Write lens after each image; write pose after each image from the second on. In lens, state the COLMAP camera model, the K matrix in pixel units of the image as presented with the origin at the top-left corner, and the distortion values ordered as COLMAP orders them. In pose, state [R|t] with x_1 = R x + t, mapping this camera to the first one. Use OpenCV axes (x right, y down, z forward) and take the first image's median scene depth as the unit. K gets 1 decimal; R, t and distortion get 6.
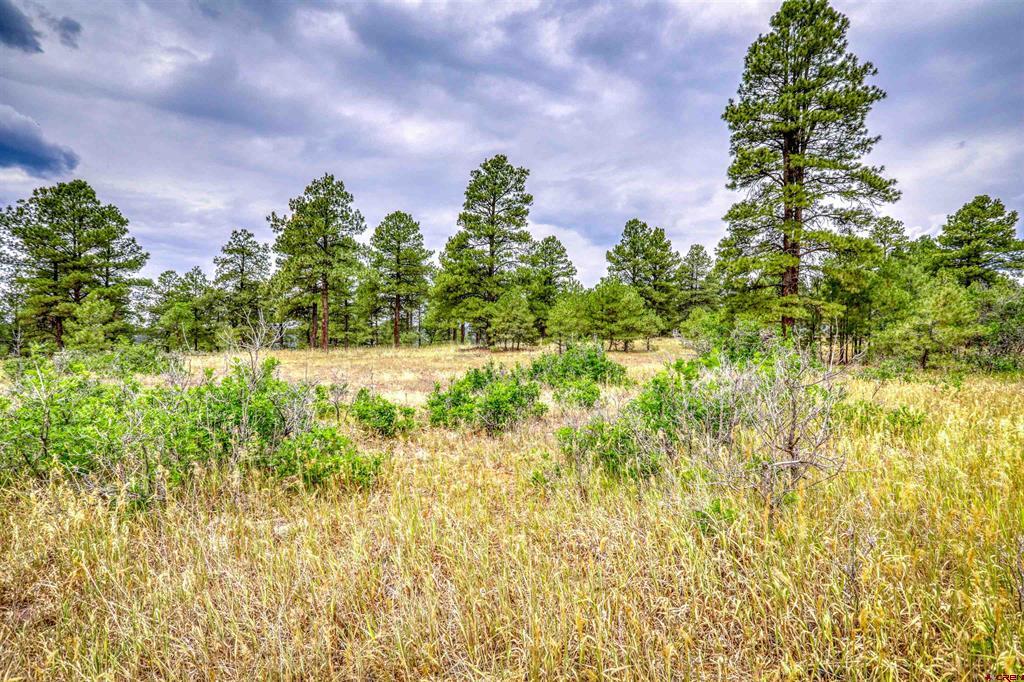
lens RADIAL K [[481.7, 0, 511.8], [0, 481.7, 342.0], [0, 0, 1]] dist [-0.019220, 0.006405]
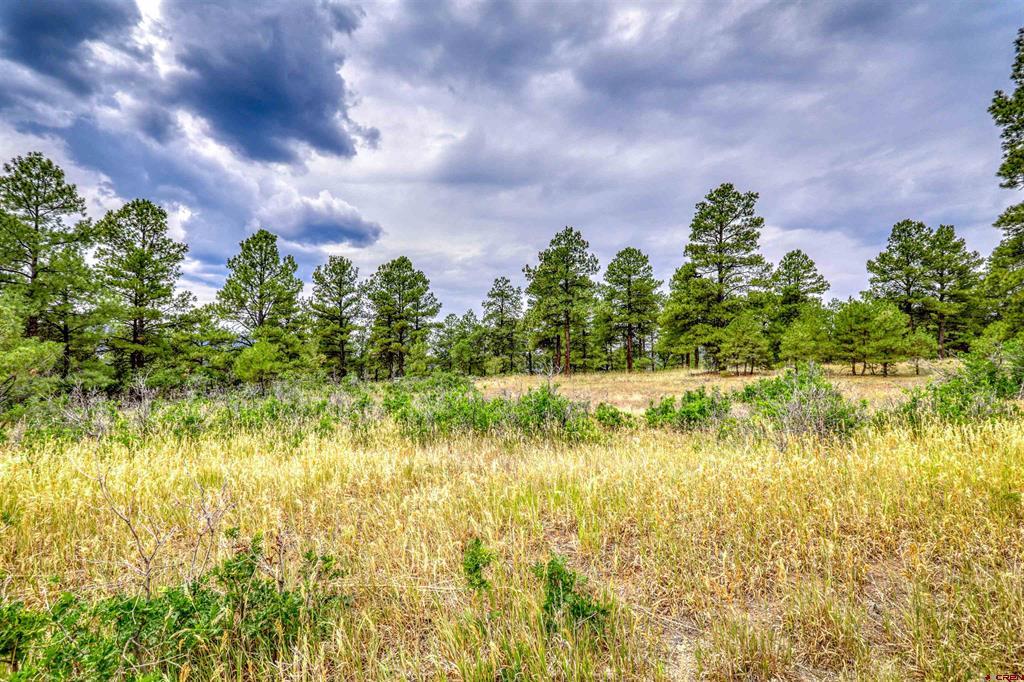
lens RADIAL K [[480.6, 0, 509.2], [0, 480.6, 340.3], [0, 0, 1]] dist [-0.001438, 0.003033]
pose [[0.886334, -0.037138, -0.461555, 0.027422], [0.012160, 0.998302, -0.056974, -0.002953], [0.462887, 0.044886, 0.885280, -0.107578]]
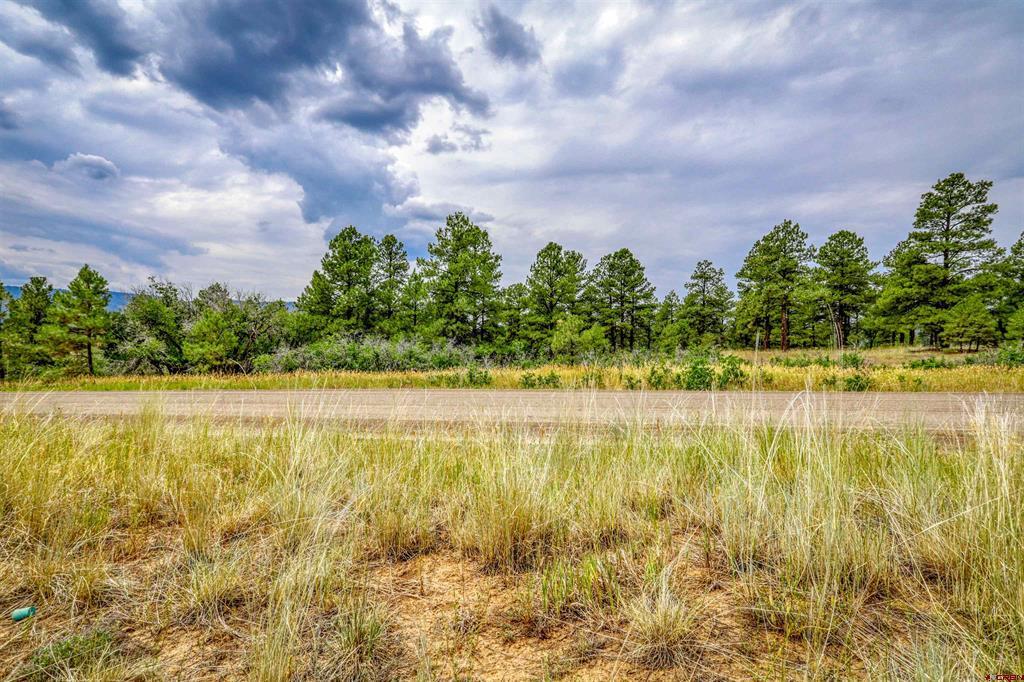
lens RADIAL K [[516.9, 0, 509.0], [0, 516.9, 342.9], [0, 0, 1]] dist [-0.002556, 0.001394]
pose [[0.723289, -0.002410, -0.690542, 0.051141], [0.001602, 0.999997, -0.001813, -0.003219], [0.690544, 0.000205, 0.723290, -0.556339]]
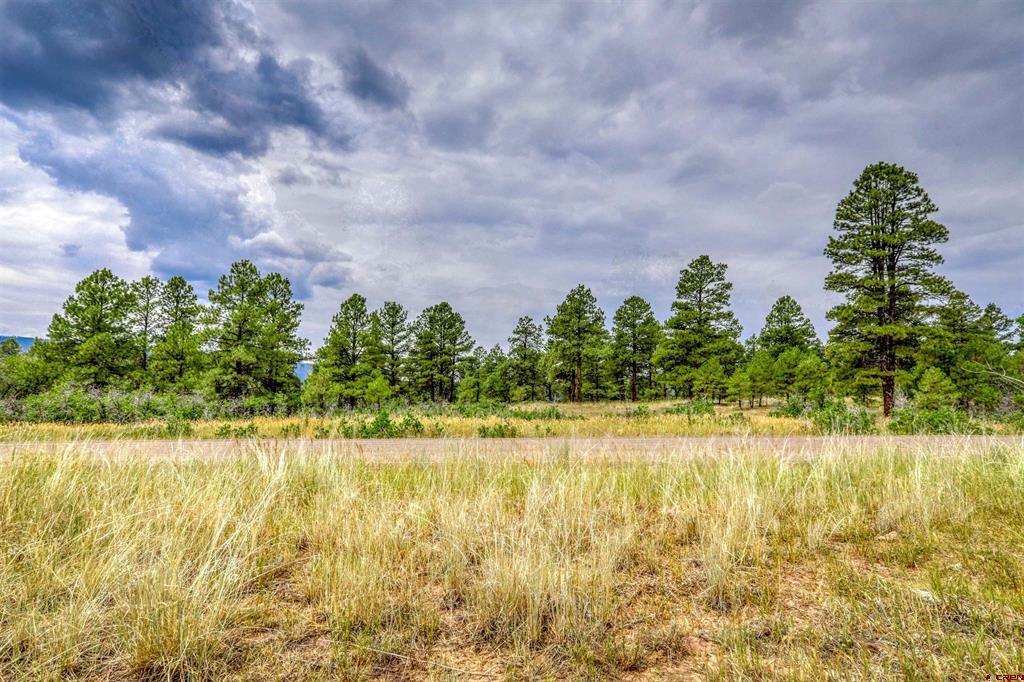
lens RADIAL K [[539.4, 0, 511.6], [0, 539.4, 340.7], [0, 0, 1]] dist [-0.004985, 0.003231]
pose [[0.872455, -0.044476, -0.486667, 0.226920], [-0.005184, 0.994952, -0.100221, -0.006673], [0.488667, 0.089962, 0.867820, -0.519321]]
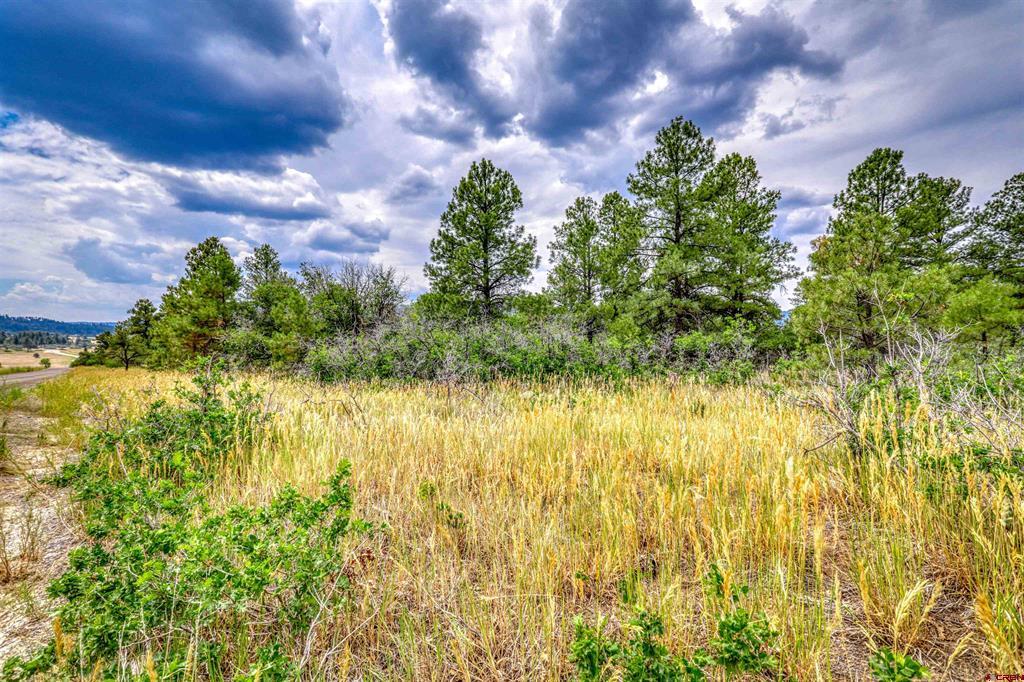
lens RADIAL K [[473.8, 0, 518.5], [0, 473.8, 349.7], [0, 0, 1]] dist [0.008752, -0.000093]
pose [[0.184690, 0.016754, -0.982654, -0.194707], [0.009191, 0.999782, 0.018773, 0.005550], [0.982754, -0.012499, 0.184496, -0.172992]]
